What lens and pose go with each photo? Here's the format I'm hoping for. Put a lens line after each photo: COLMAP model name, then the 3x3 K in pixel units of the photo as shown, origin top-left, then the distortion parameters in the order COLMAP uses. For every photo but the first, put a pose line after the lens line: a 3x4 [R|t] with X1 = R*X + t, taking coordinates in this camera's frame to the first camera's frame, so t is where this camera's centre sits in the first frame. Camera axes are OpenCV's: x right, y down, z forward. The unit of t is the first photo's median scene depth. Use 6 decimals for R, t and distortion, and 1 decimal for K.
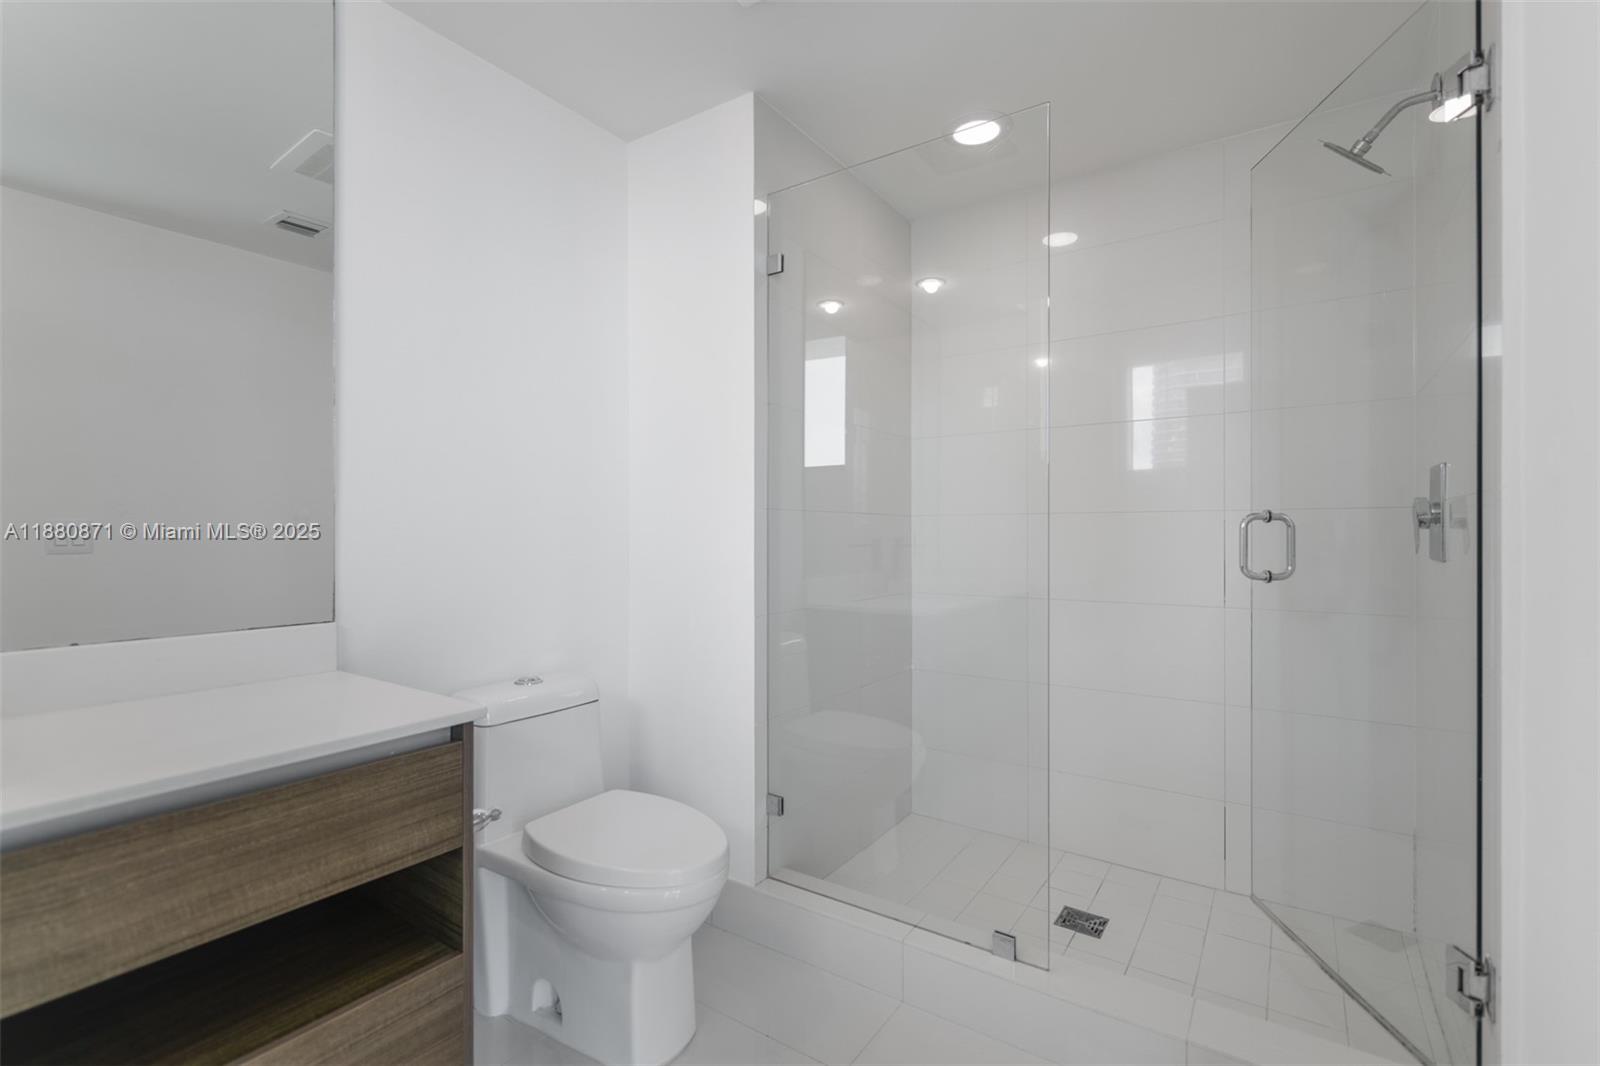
lens RADIAL K [[720.3, 0, 800.0], [0, 720.3, 533.0], [0, 0, 1]] dist [0.000058, -0.000041]
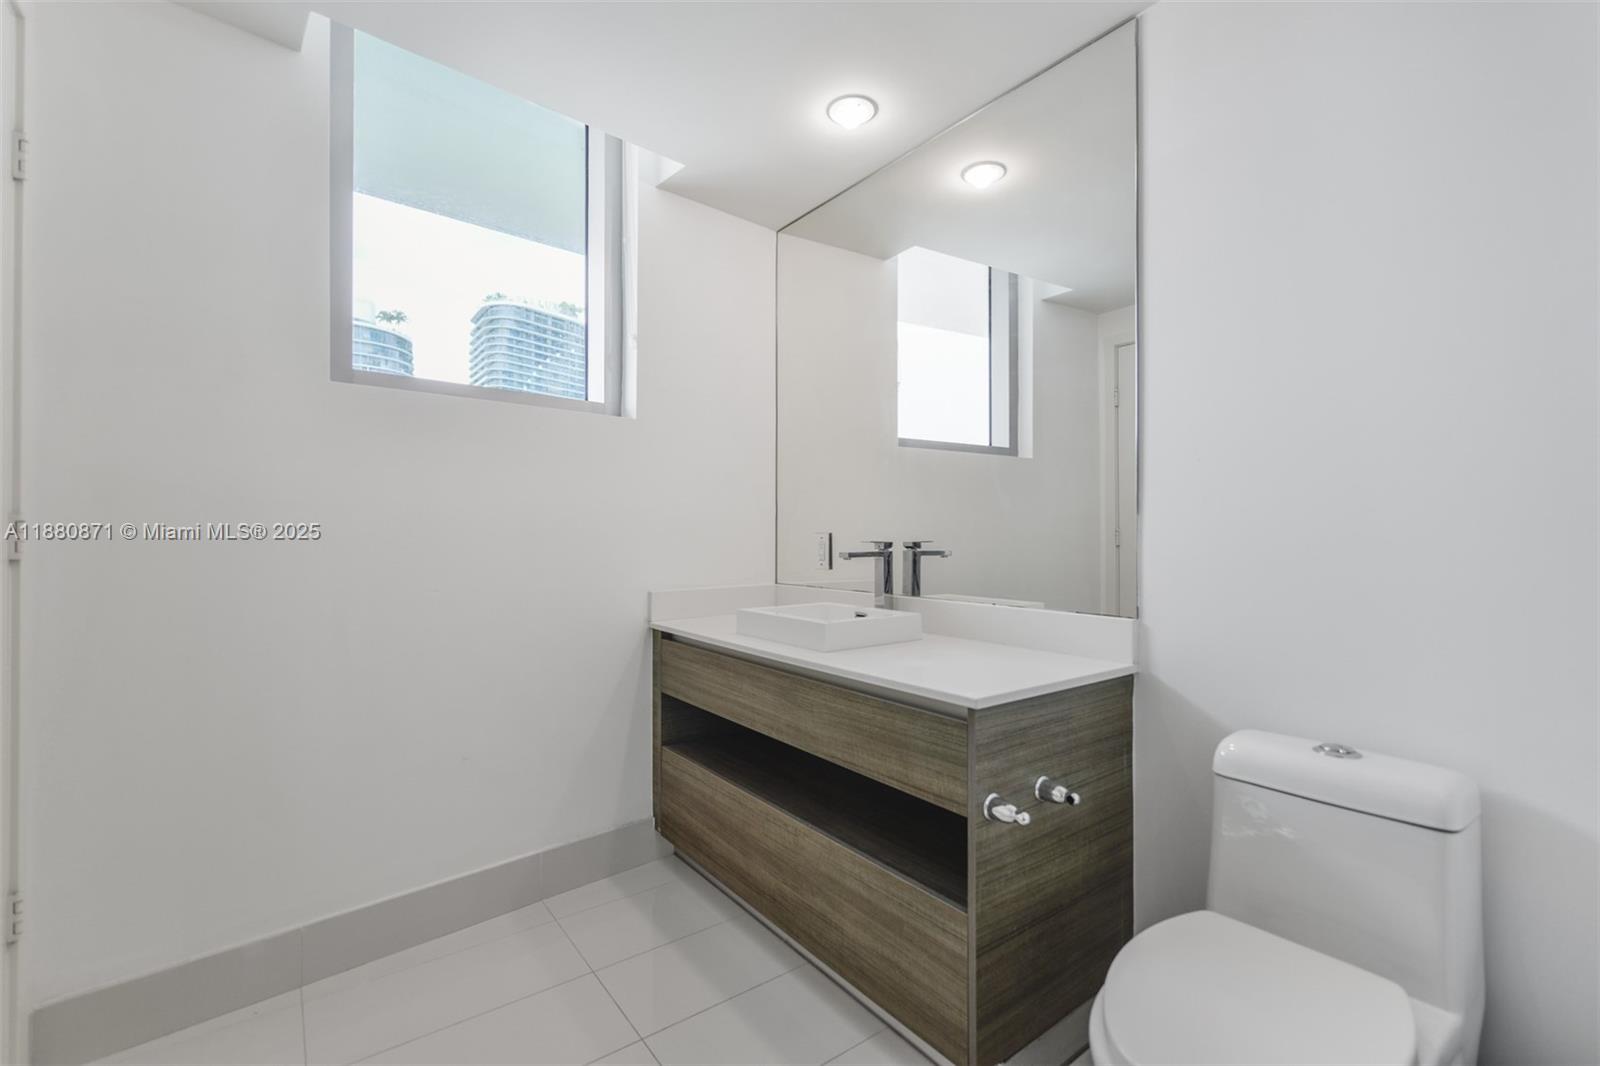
lens RADIAL K [[720.3, 0, 800.0], [0, 720.3, 533.0], [0, 0, 1]] dist [0.000058, -0.000041]
pose [[-0.338147, -0.005412, -0.941078, 0.744784], [0.000146, 0.999983, -0.005803, 0.003851], [0.941093, -0.002099, -0.338141, 1.272668]]
